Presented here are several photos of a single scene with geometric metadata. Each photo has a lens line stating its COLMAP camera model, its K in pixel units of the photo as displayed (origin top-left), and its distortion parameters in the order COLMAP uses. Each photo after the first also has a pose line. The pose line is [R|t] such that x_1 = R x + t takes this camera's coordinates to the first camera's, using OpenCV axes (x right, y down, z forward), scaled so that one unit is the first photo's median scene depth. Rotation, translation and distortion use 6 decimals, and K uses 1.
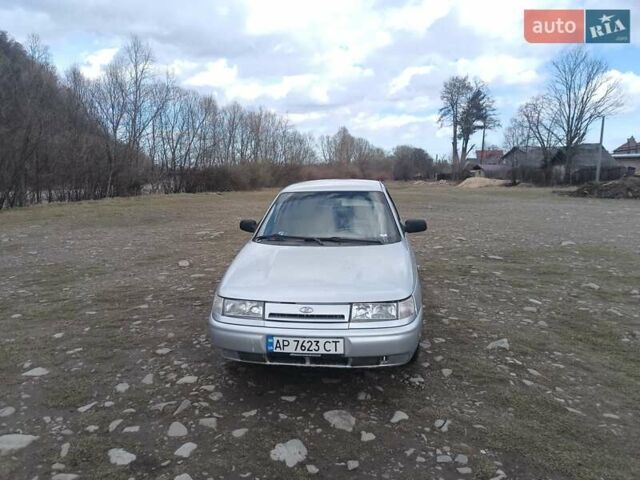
lens RADIAL K [[439.7, 0, 316.9], [0, 439.7, 239.4], [0, 0, 1]] dist [0.078257, -0.114777]
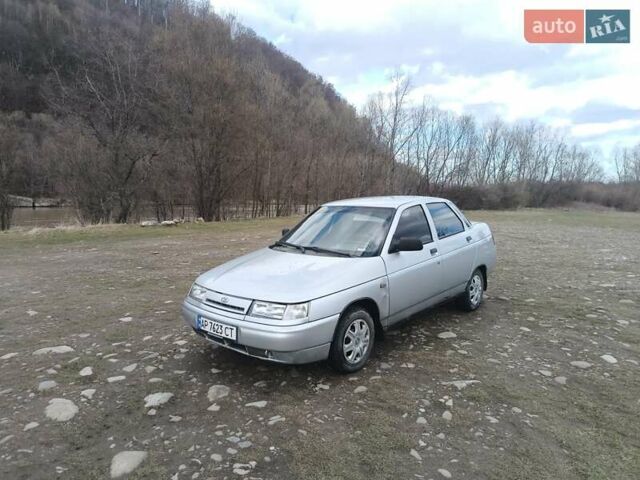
lens RADIAL K [[439.7, 0, 316.9], [0, 439.7, 239.4], [0, 0, 1]] dist [0.078257, -0.114777]
pose [[0.828084, 0.072448, -0.555903, 0.845225], [-0.094894, 0.995419, -0.011630, -0.015013], [0.552514, 0.062382, 0.831166, 0.118212]]
